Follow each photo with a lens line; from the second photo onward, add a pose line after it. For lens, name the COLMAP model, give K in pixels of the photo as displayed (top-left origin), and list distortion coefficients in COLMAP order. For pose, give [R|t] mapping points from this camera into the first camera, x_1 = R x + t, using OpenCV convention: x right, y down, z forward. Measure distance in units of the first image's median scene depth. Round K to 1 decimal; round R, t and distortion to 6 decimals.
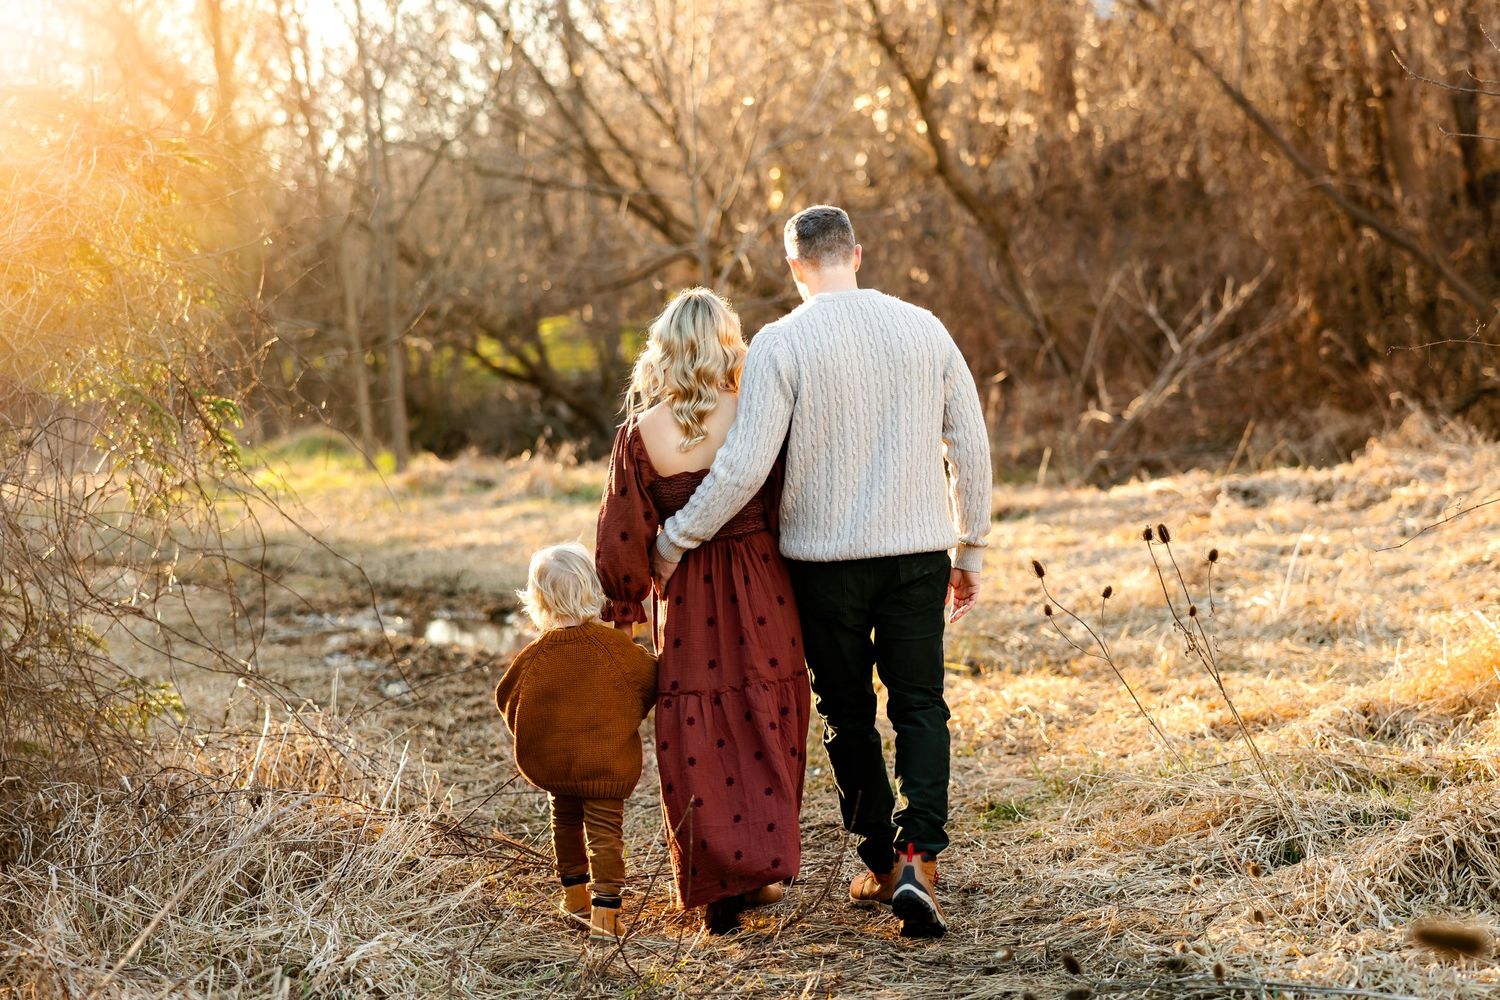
lens RADIAL K [[2863.6, 0, 750.0], [0, 2863.6, 500.0], [0, 0, 1]] dist [0.027148, -0.173124]
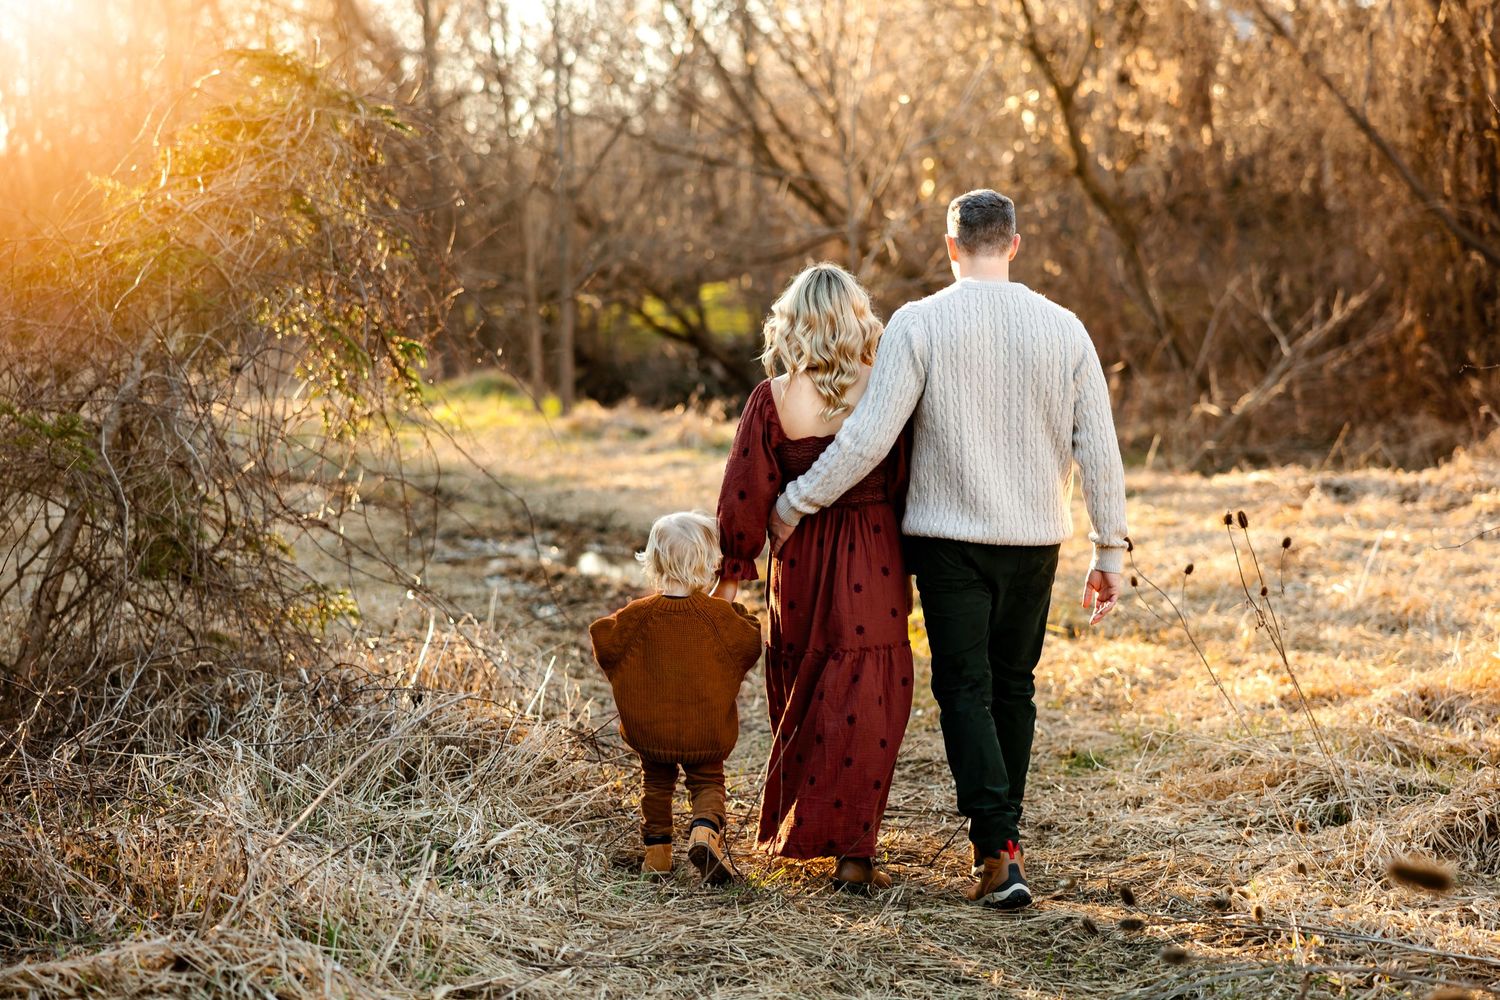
lens RADIAL K [[2863.6, 0, 750.0], [0, 2863.6, 500.0], [0, 0, 1]] dist [0.027148, -0.173124]
pose [[0.995954, 0.070342, -0.055918, 0.013513], [-0.069554, 0.997451, 0.015919, -0.000223], [0.056896, -0.011966, 0.998308, -0.100905]]
